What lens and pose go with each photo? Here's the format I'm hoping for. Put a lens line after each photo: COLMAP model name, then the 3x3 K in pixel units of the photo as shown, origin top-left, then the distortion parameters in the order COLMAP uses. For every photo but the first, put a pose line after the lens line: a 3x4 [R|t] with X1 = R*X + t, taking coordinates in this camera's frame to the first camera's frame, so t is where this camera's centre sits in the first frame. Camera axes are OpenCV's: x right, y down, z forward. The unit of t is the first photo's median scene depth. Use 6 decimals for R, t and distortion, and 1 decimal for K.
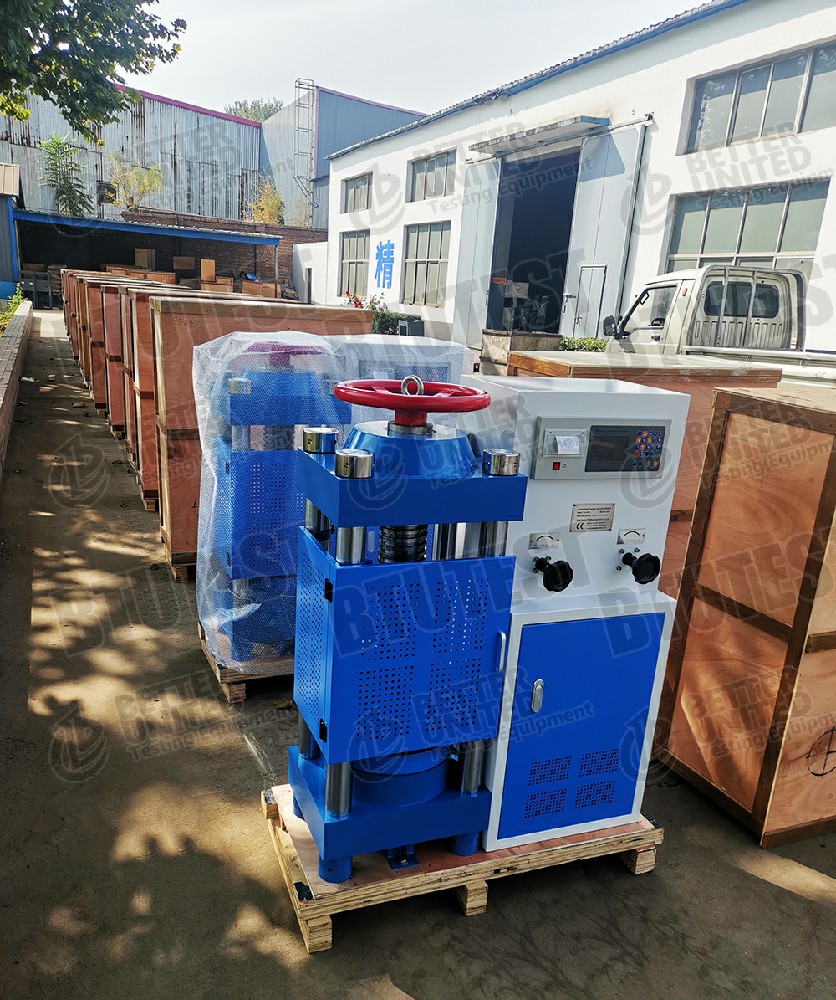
lens RADIAL K [[843.2, 0, 411.6], [0, 843.2, 557.6], [0, 0, 1]] dist [0.032884, -0.009041]
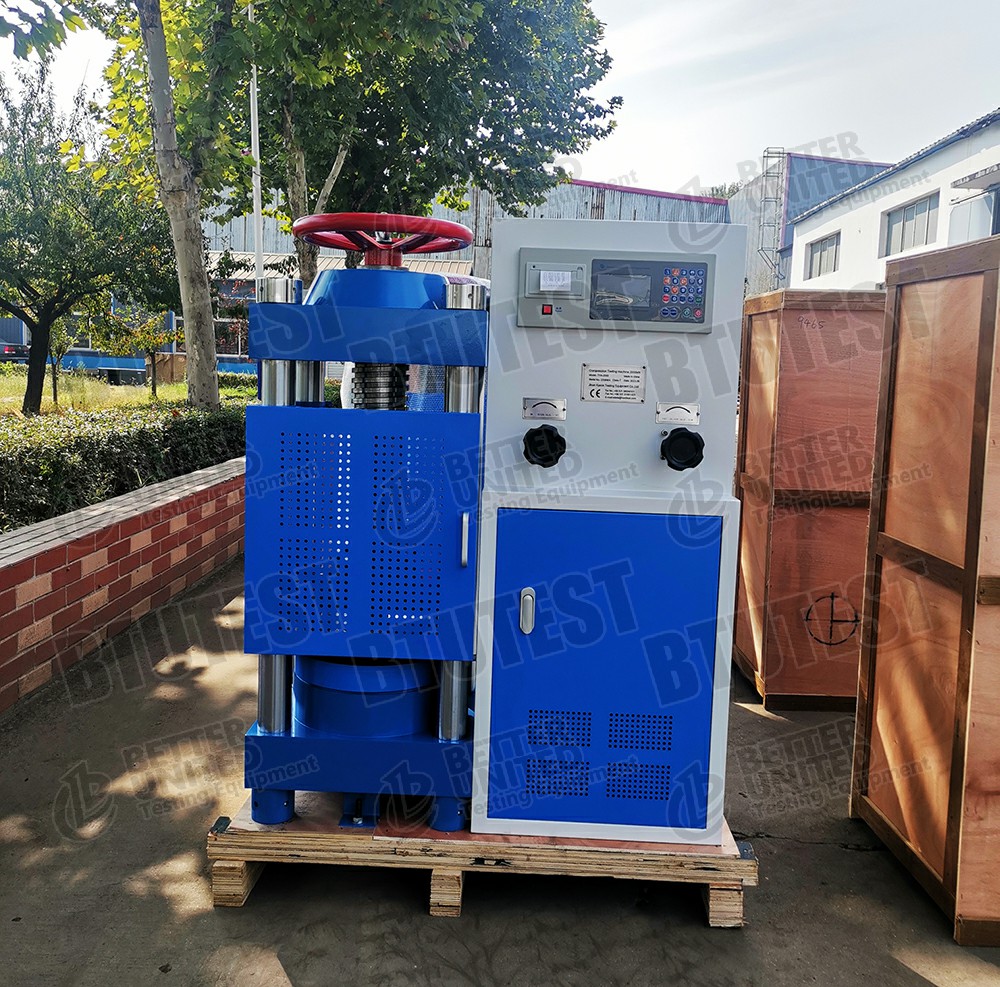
lens RADIAL K [[999.0, 0, 492.1], [0, 999.0, 470.4], [0, 0, 1]] dist [0.024609, 0.000000]
pose [[0.915134, 0.003639, -0.403134, 0.426805], [-0.093074, 0.974853, -0.202481, 0.199547], [0.392260, 0.222819, 0.892459, 0.141089]]
